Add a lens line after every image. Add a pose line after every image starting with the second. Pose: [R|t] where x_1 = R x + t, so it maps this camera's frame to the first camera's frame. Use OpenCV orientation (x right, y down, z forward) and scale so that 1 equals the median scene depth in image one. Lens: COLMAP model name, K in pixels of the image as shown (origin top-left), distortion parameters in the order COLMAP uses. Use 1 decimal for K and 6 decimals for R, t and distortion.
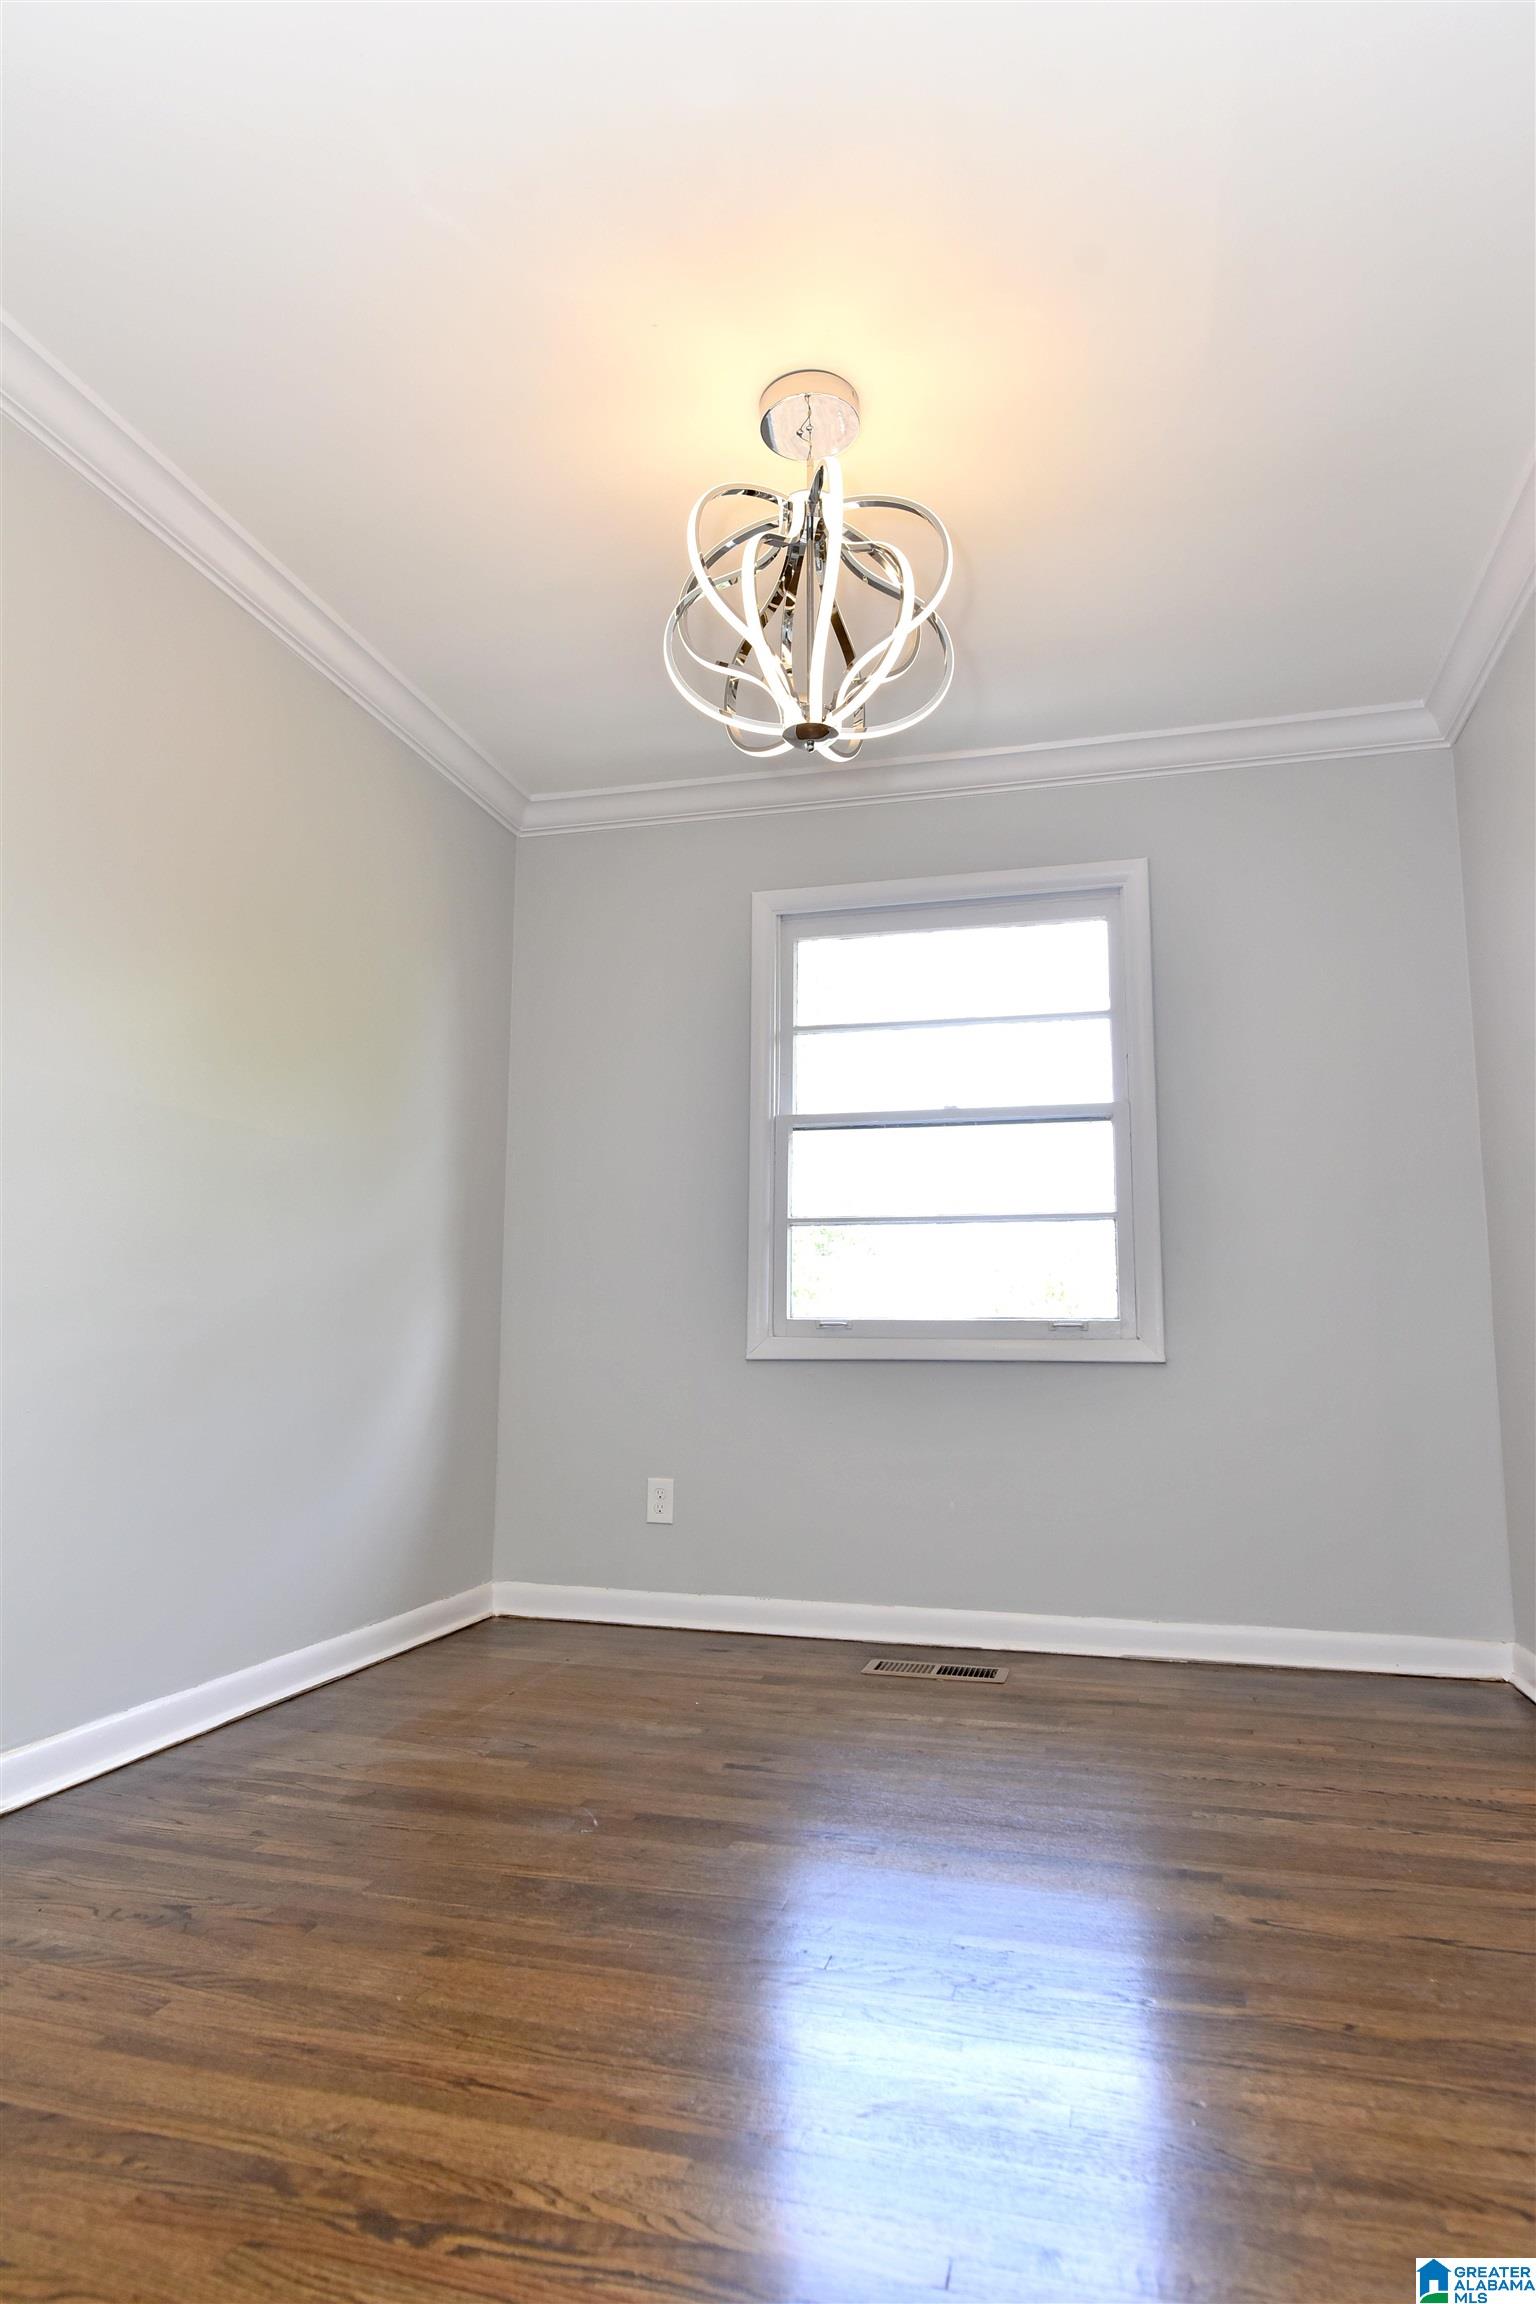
lens RADIAL K [[1297.0, 0, 769.3], [0, 1297.0, 1156.2], [0, 0, 1]] dist [-0.000208, -0.001906]
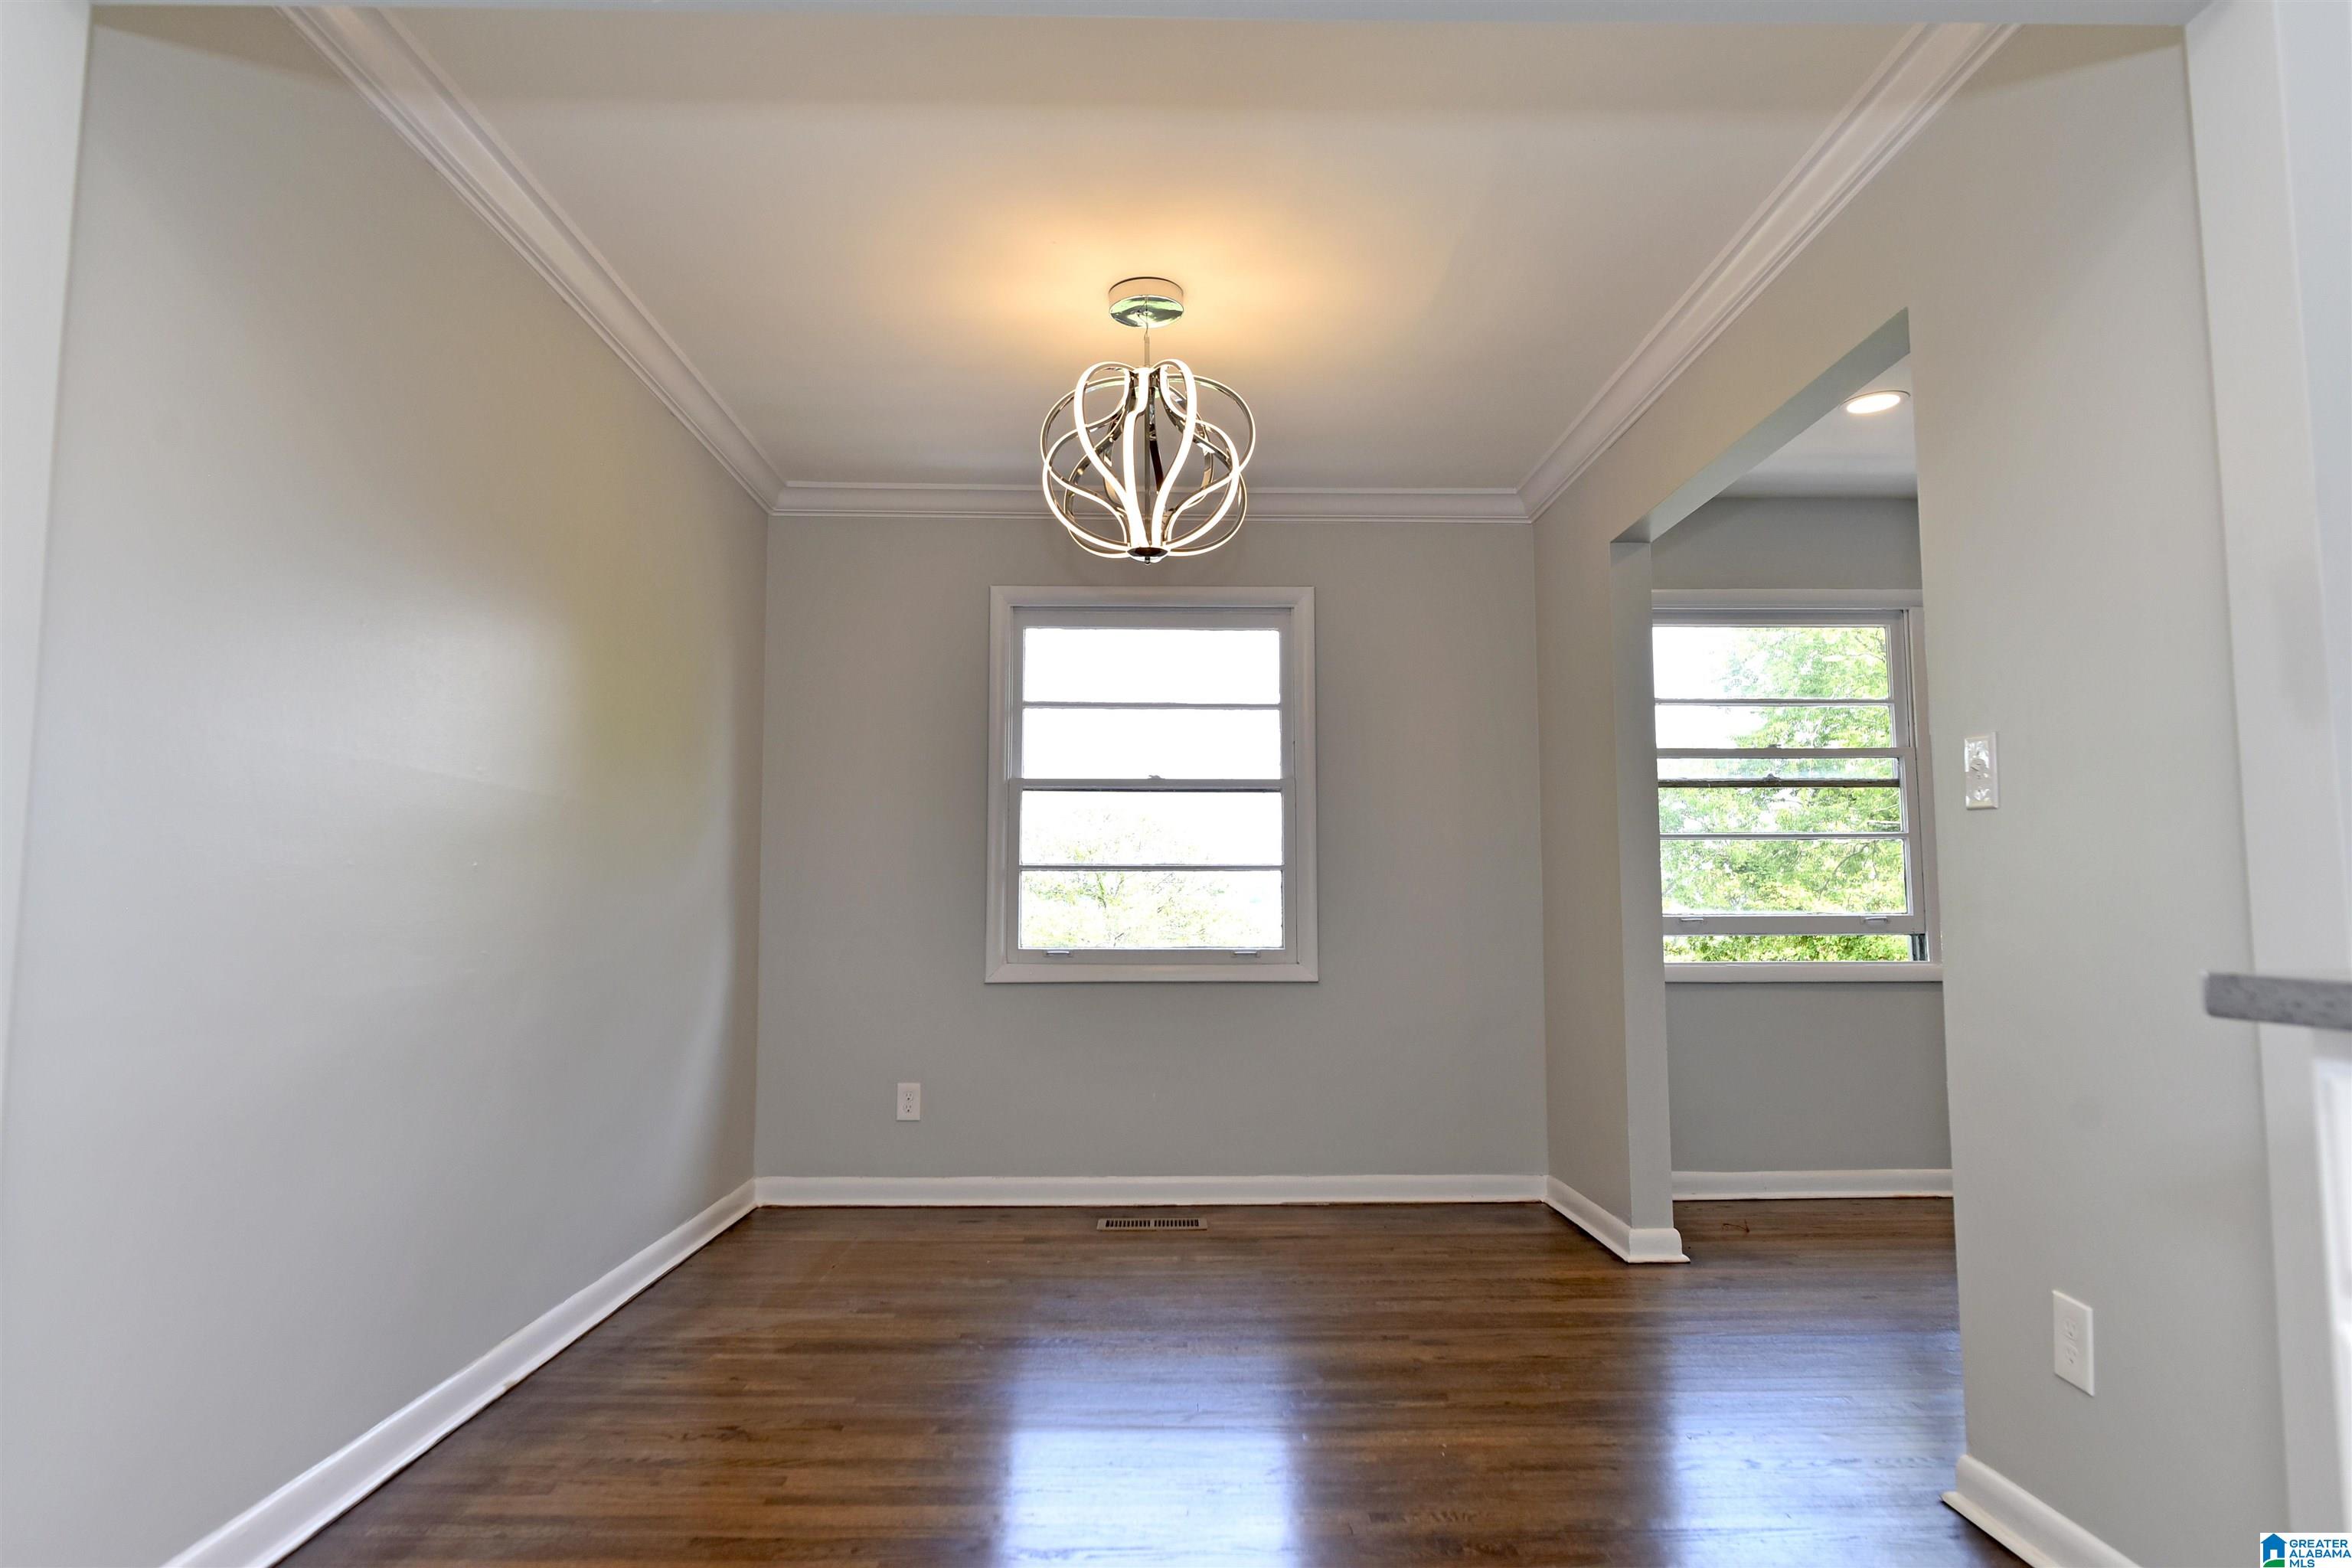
lens RADIAL K [[1324.1, 0, 1156.8], [0, 1324.1, 789.3], [0, 0, 1]] dist [-0.000208, -0.001906]
pose [[0.961463, 0.017097, 0.274404, -0.266832], [-0.032002, 0.998240, 0.049934, -0.116360], [-0.273067, -0.056791, 0.960317, -0.278433]]
